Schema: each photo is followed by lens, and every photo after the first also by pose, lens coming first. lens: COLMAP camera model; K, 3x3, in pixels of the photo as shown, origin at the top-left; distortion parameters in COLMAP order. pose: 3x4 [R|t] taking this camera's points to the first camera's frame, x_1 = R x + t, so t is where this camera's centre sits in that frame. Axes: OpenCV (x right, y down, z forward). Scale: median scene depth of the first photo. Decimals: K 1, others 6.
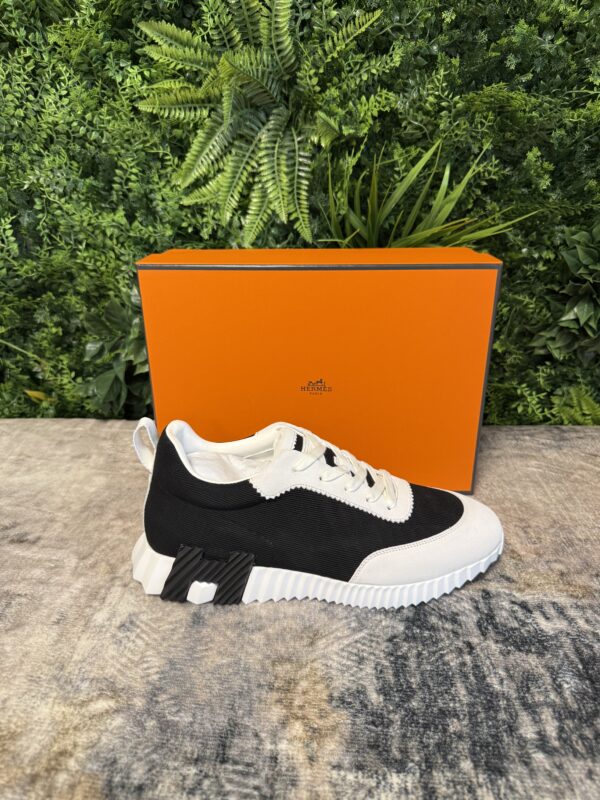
lens RADIAL K [[588.4, 0, 298.8], [0, 588.4, 397.2], [0, 0, 1]] dist [-0.024600, 0.007837]
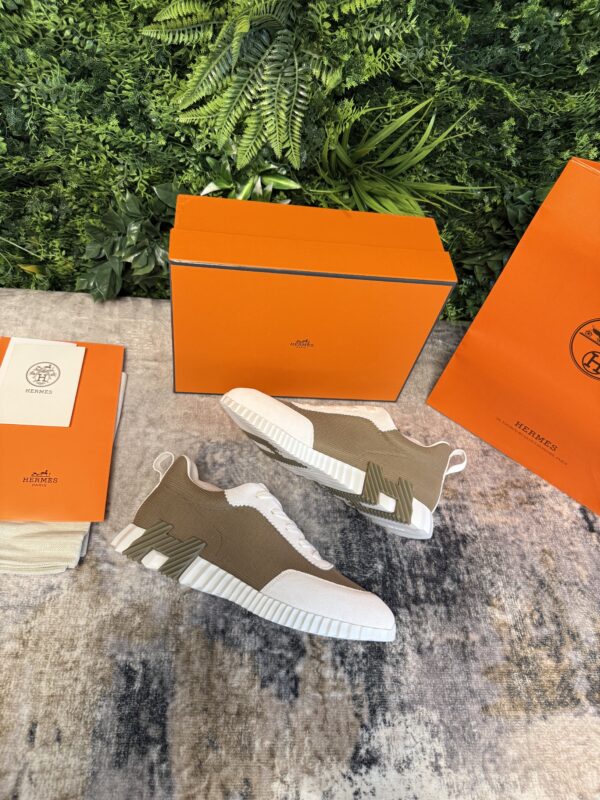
lens RADIAL K [[588.4, 0, 297.7], [0, 588.4, 400.3], [0, 0, 1]] dist [-0.024600, 0.007837]
pose [[0.981503, 0.015809, 0.190793, -0.186979], [-0.114252, 0.848033, 0.517481, -0.480604], [-0.153618, -0.529708, 0.834153, -0.133791]]
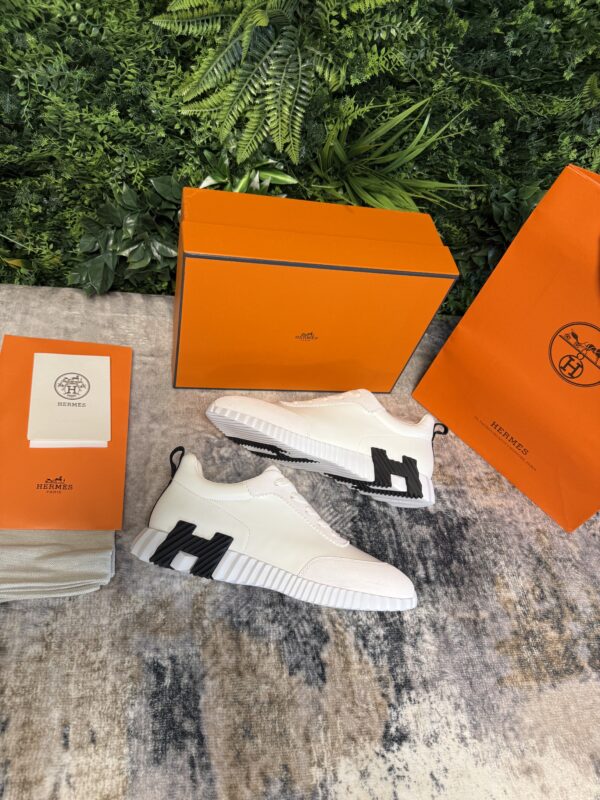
lens RADIAL K [[588.4, 0, 298.8], [0, 588.4, 400.5], [0, 0, 1]] dist [-0.024600, 0.007837]
pose [[0.956940, -0.005288, 0.290238, -0.306876], [-0.148512, 0.850158, 0.505149, -0.460299], [-0.249419, -0.526501, 0.812765, -0.127774]]
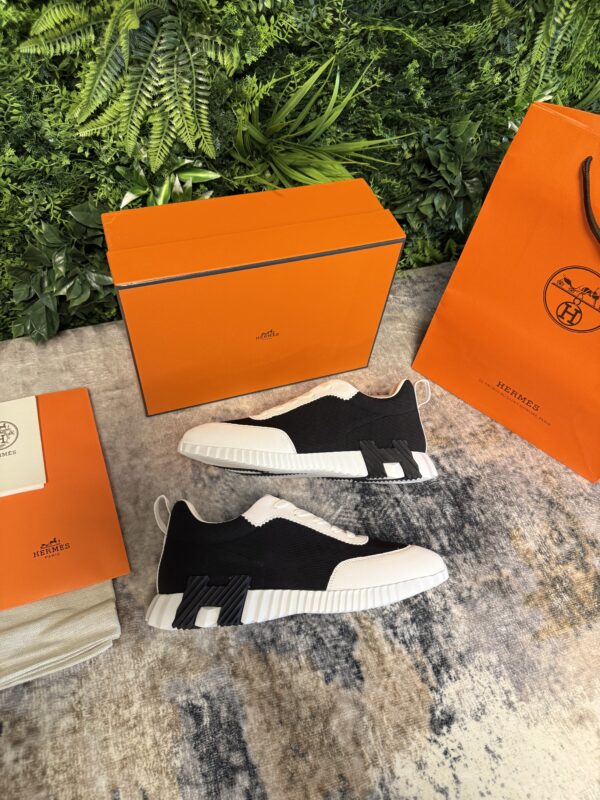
lens RADIAL K [[588.4, 0, 299.7], [0, 588.4, 398.6], [0, 0, 1]] dist [-0.024600, 0.007837]
pose [[0.926201, -0.244189, 0.287270, -0.249869], [0.047178, 0.831000, 0.554269, -0.496666], [-0.374067, -0.499811, 0.781193, -0.080001]]
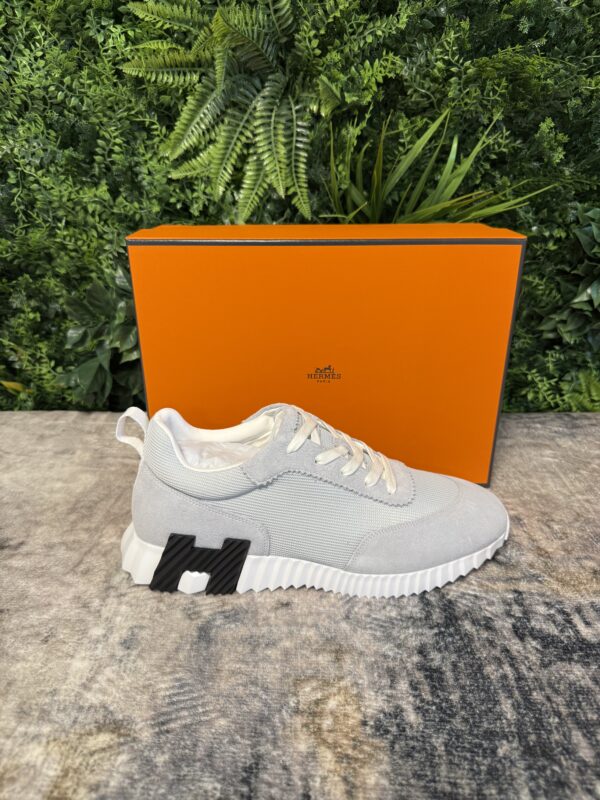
lens RADIAL K [[588.4, 0, 297.2], [0, 588.4, 397.1], [0, 0, 1]] dist [-0.024600, 0.007837]
pose [[0.999201, -0.010308, 0.038607, -0.039716], [0.009654, 0.999807, 0.017096, 0.002553], [-0.038776, -0.016710, 0.999108, 0.065093]]
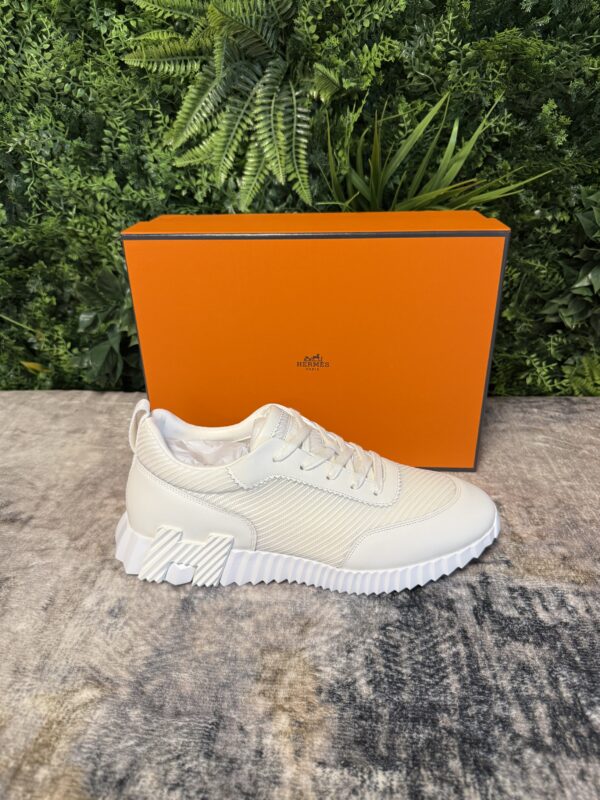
lens RADIAL K [[588.4, 0, 298.8], [0, 588.4, 399.5], [0, 0, 1]] dist [-0.024600, 0.007837]
pose [[0.999730, -0.002452, -0.023095, 0.023715], [0.004183, 0.997160, 0.075198, -0.023172], [0.022845, -0.075274, 0.996901, 0.031431]]
